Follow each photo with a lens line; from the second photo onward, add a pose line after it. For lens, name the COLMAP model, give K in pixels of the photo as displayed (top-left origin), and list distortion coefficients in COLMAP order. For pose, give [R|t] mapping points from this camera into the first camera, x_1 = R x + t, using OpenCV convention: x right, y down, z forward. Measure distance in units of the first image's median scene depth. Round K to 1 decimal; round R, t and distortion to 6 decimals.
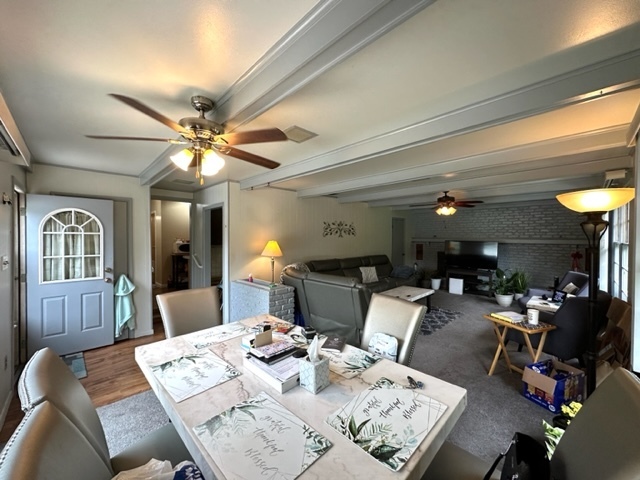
lens RADIAL K [[253.9, 0, 320.0], [0, 253.9, 240.0], [0, 0, 1]] dist [-0.002455, -0.000176]
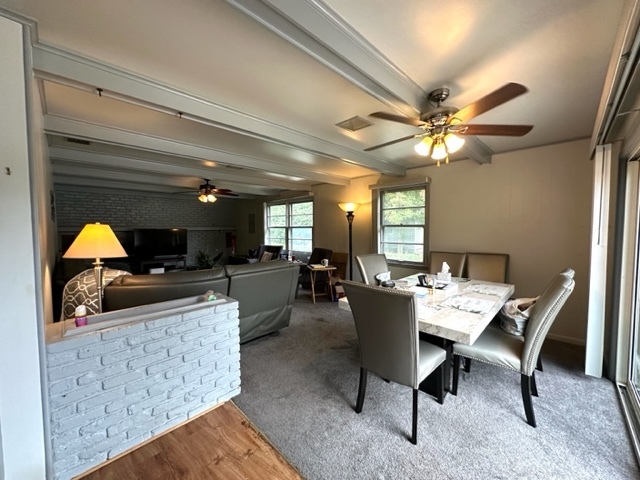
lens RADIAL K [[253.9, 0, 320.0], [0, 253.9, 240.0], [0, 0, 1]] dist [-0.002455, -0.000176]
pose [[-0.014632, -0.046540, 0.998809, -0.603369], [0.015960, 0.998778, 0.046772, 0.017976], [-0.999766, 0.016625, -0.013871, 0.582037]]
